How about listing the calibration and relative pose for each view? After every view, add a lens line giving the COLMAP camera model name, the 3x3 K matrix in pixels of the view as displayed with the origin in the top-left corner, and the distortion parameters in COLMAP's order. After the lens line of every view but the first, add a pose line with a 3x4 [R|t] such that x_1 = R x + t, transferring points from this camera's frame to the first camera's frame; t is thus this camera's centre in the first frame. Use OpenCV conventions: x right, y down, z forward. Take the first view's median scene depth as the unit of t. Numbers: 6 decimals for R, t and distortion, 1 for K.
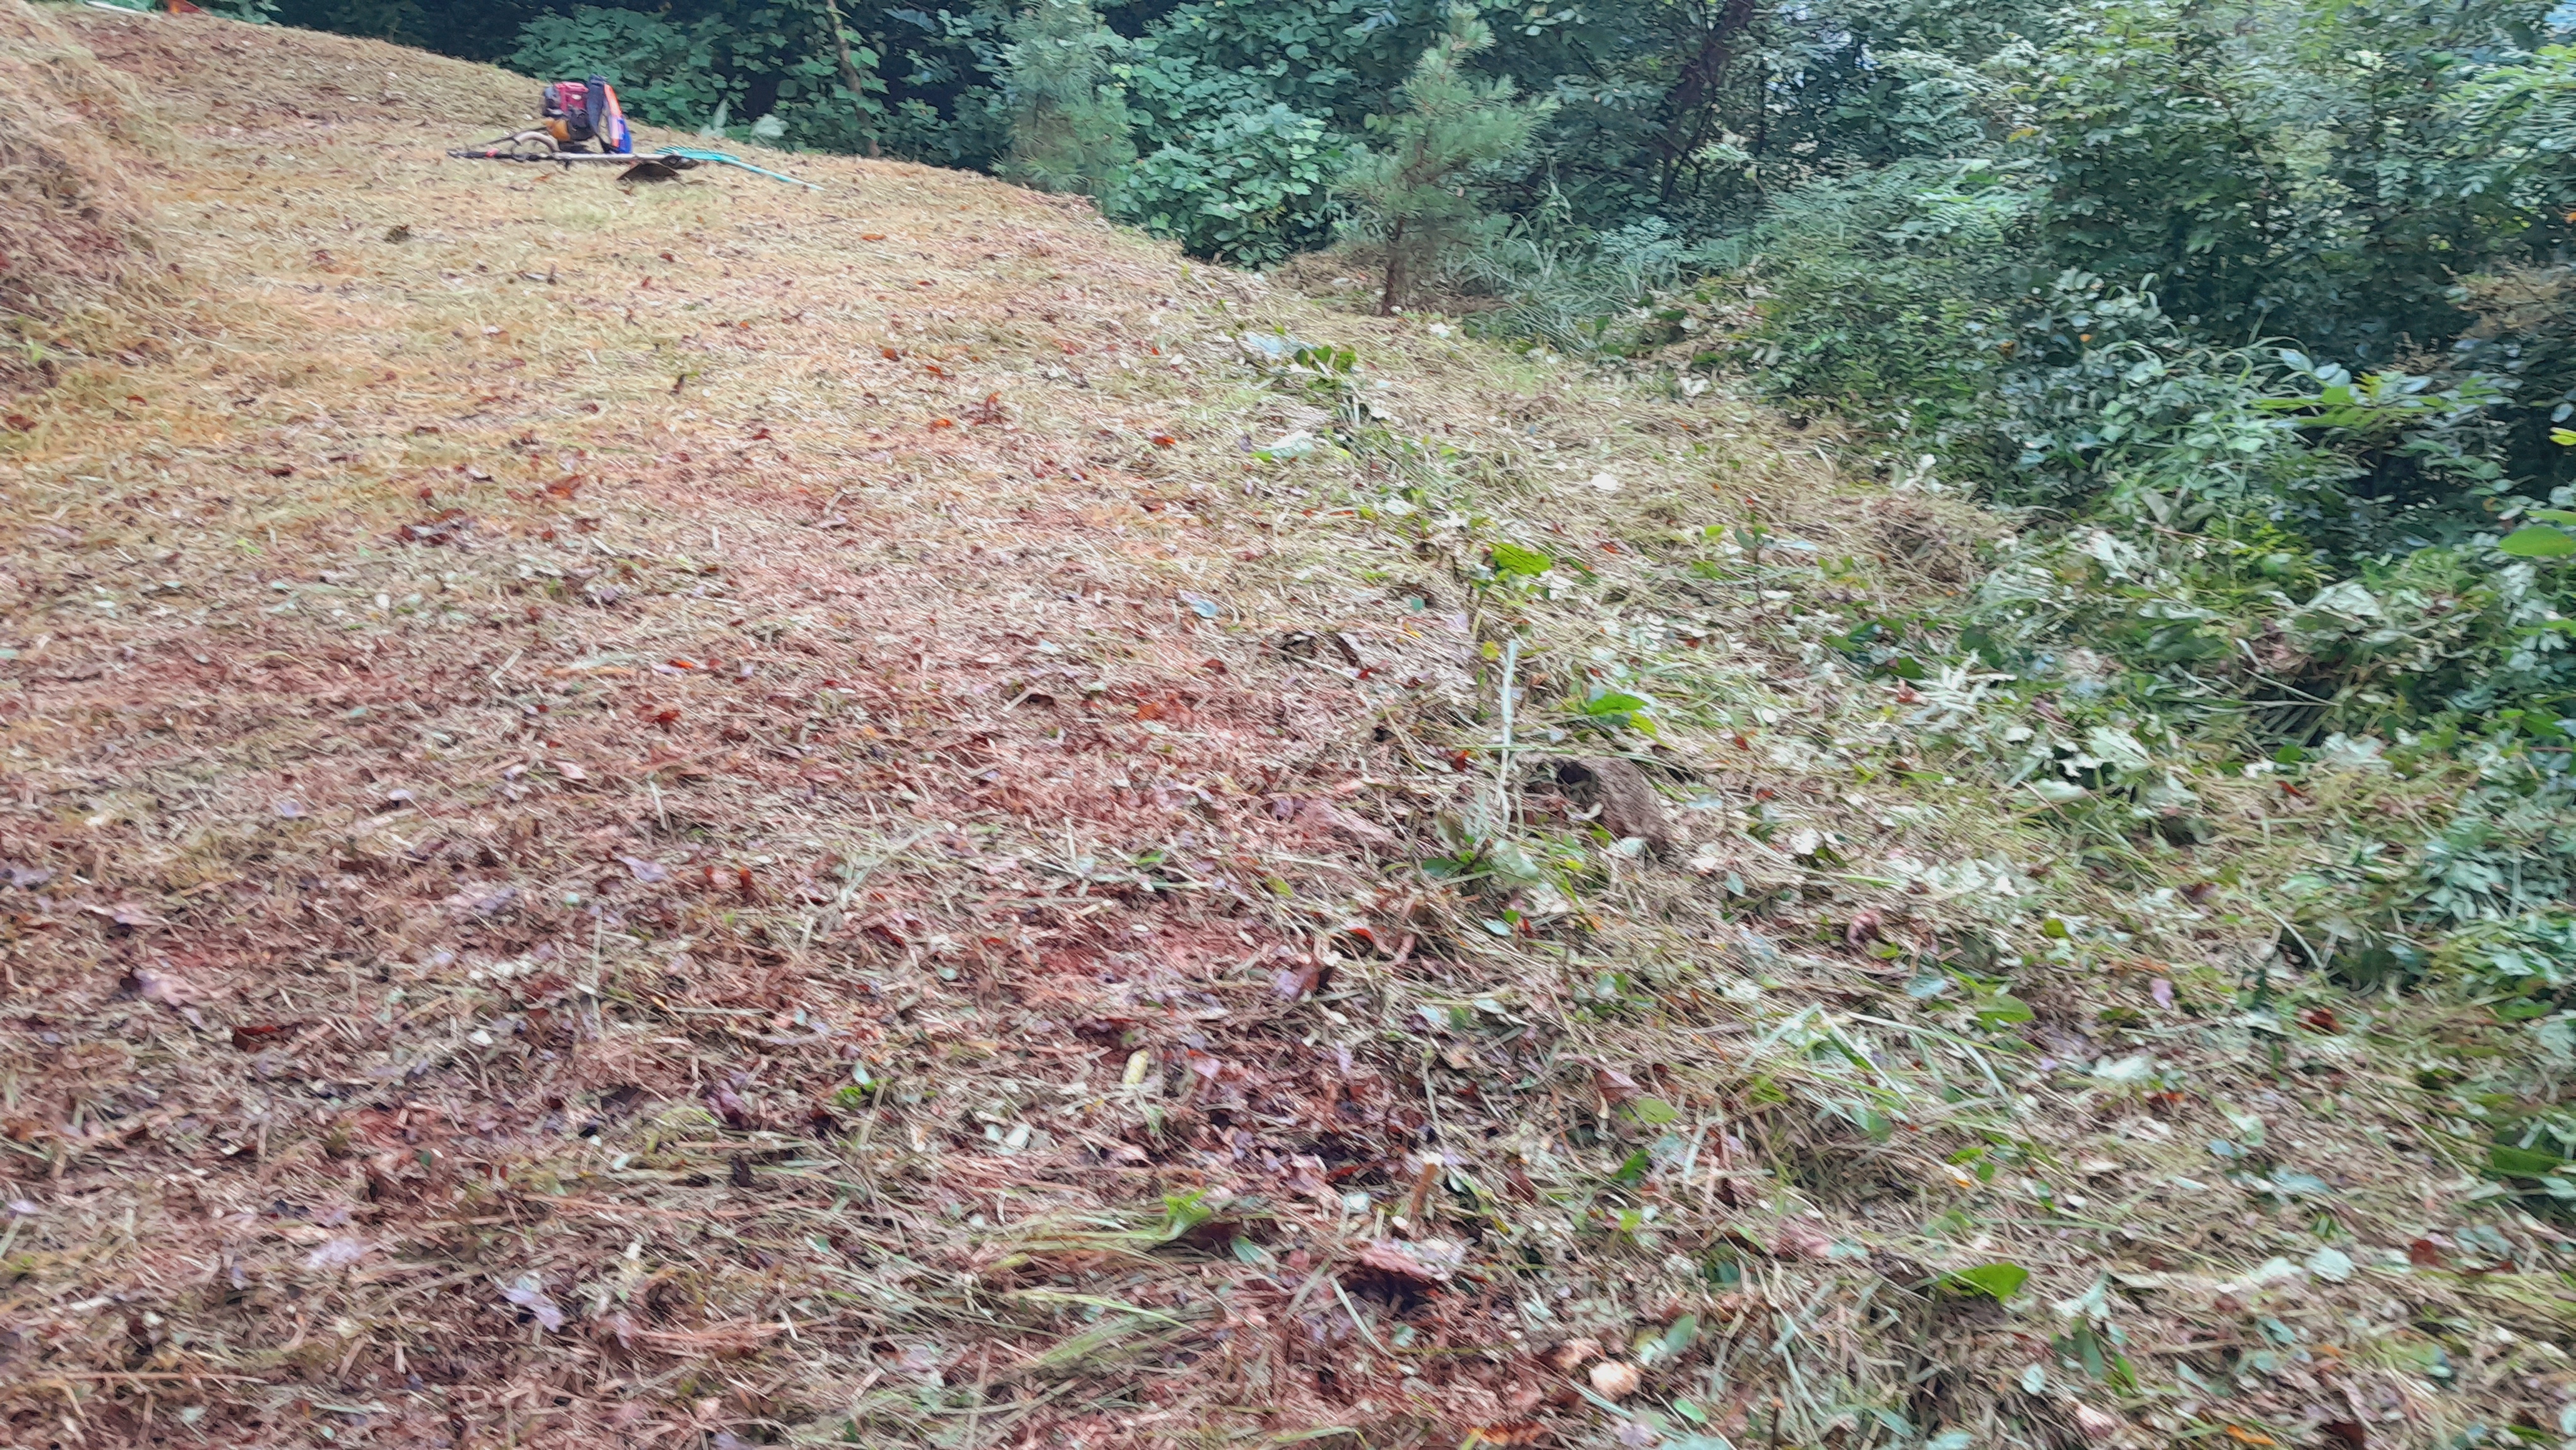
lens RADIAL K [[2034.6, 0, 1269.2], [0, 2034.6, 789.6], [0, 0, 1]] dist [0.082846, -0.104480]
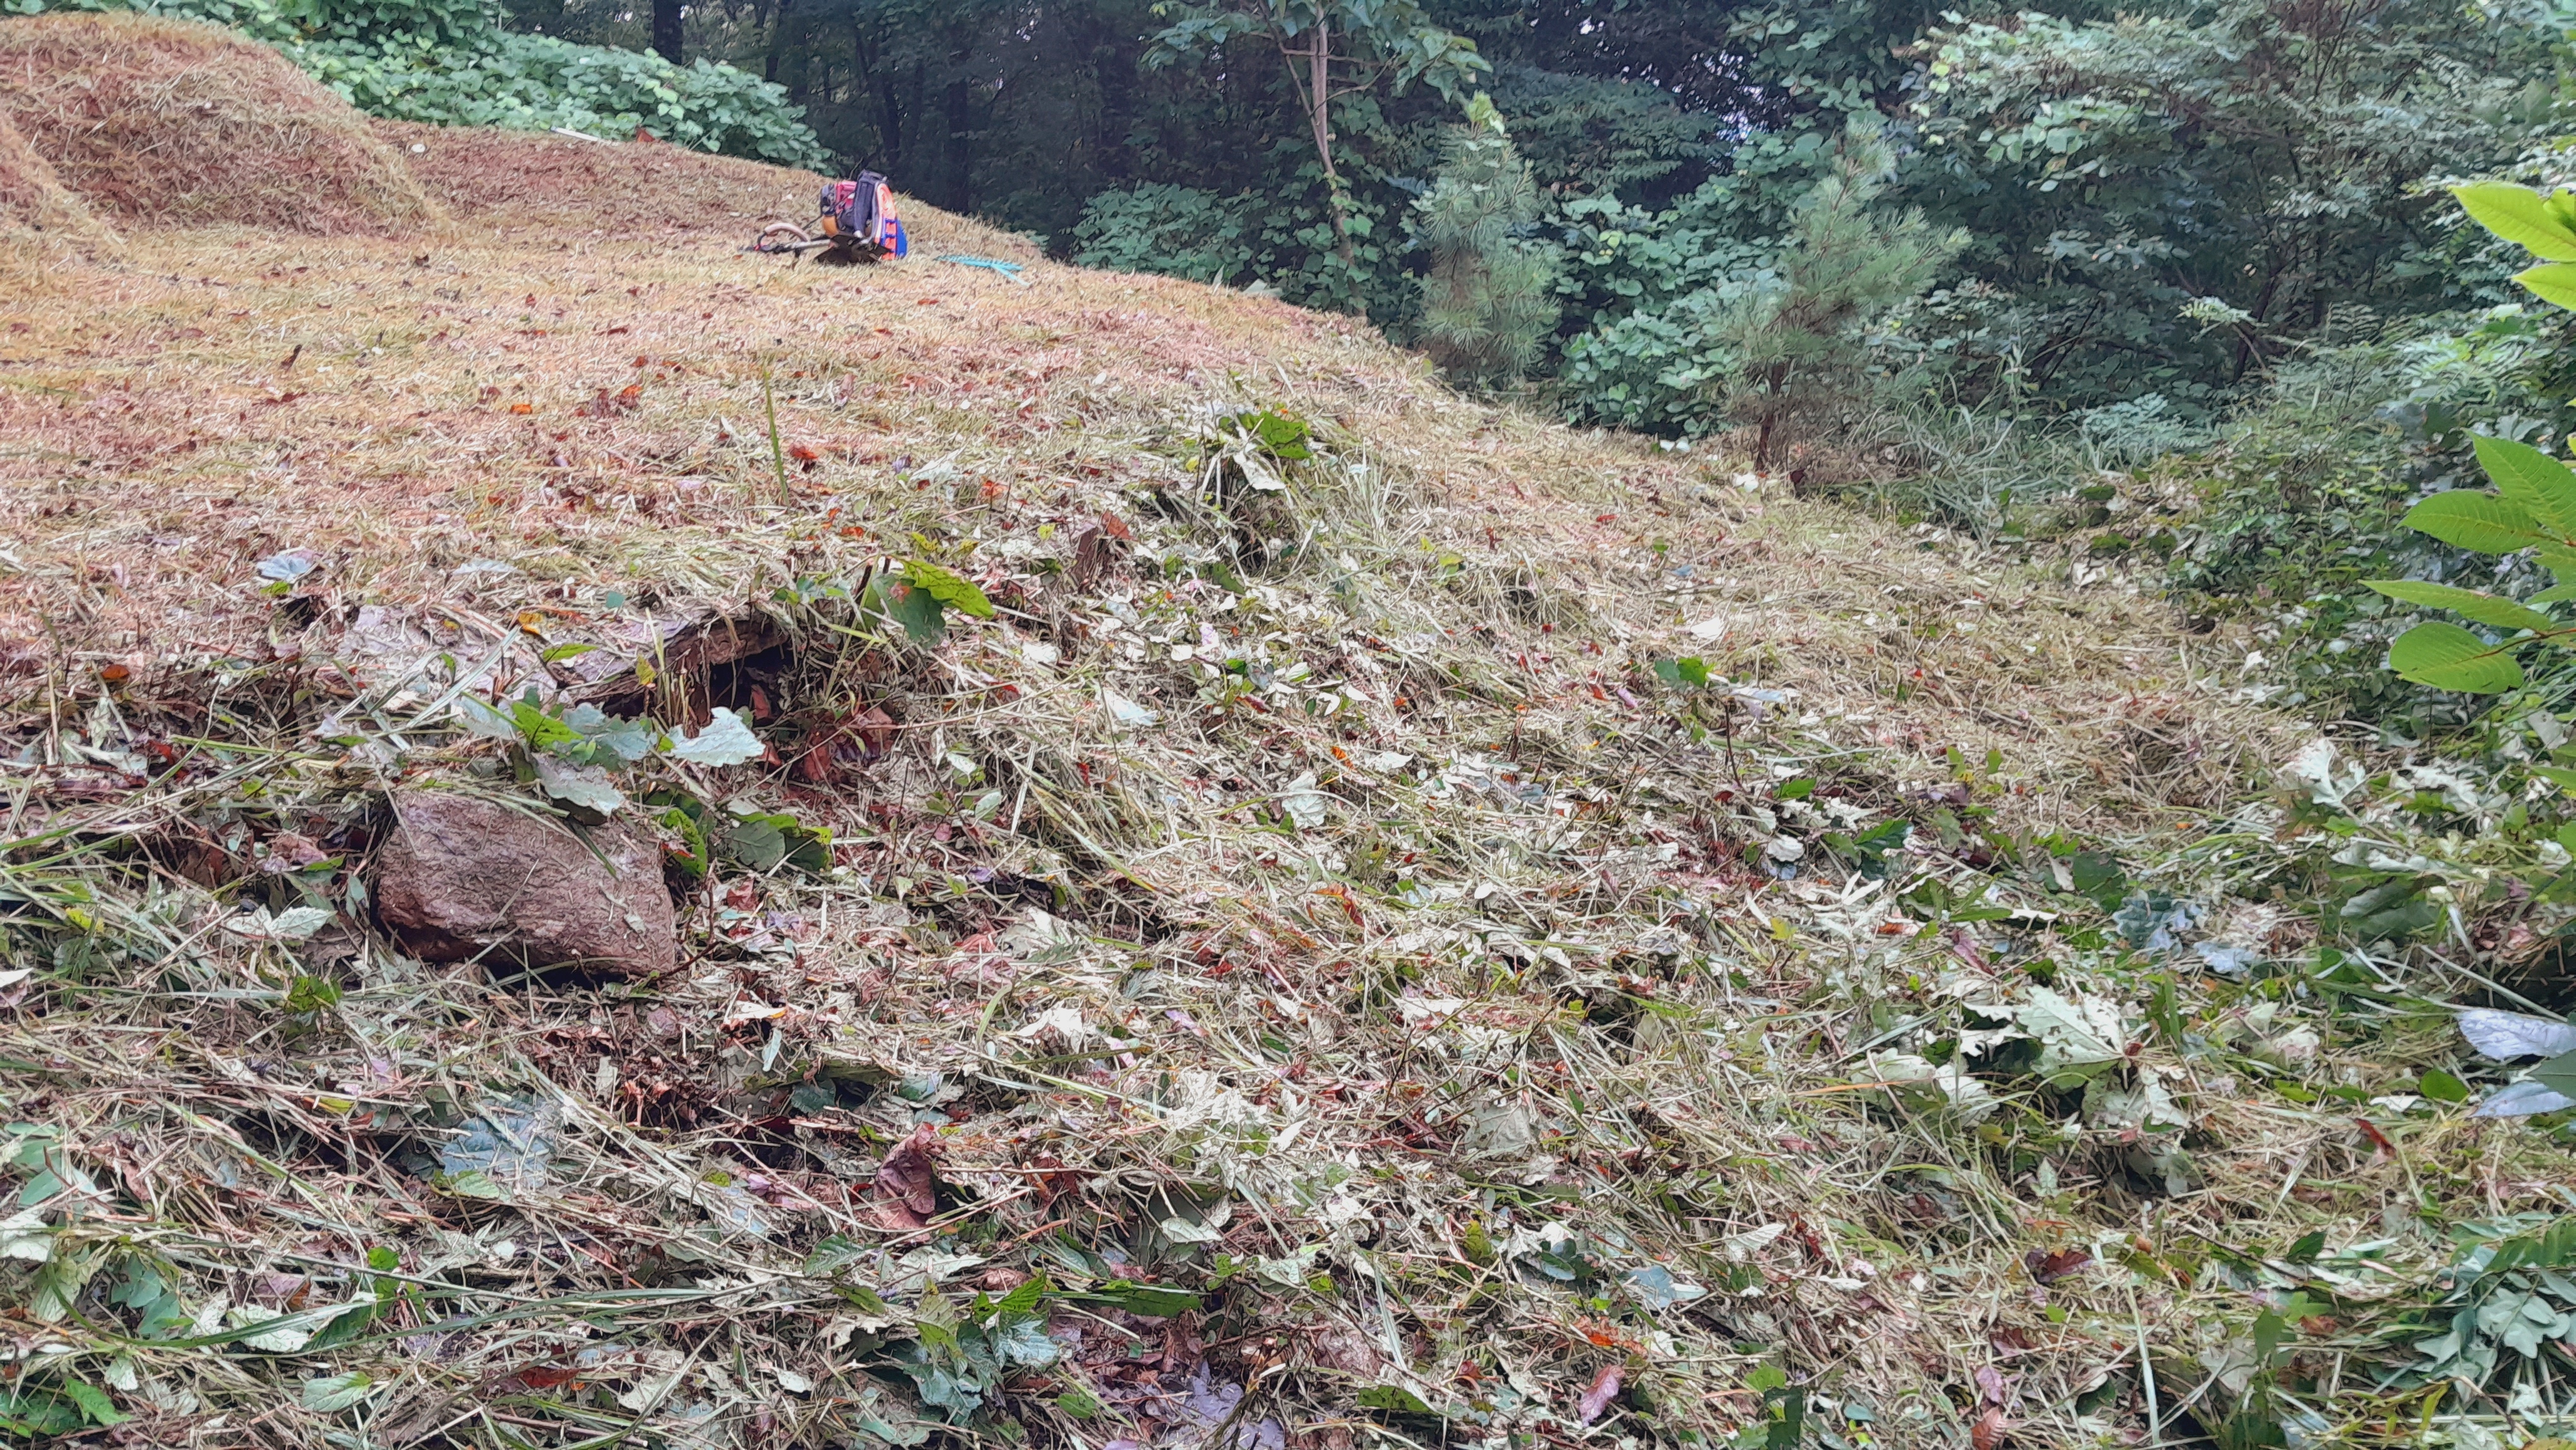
lens RADIAL K [[2034.6, 0, 1277.4], [0, 2034.6, 771.2], [0, 0, 1]] dist [0.082846, -0.104480]
pose [[0.930127, 0.105603, -0.351726, 0.578642], [-0.147355, 0.984602, -0.094055, -0.001786], [0.336377, 0.139312, 0.931366, 0.460376]]
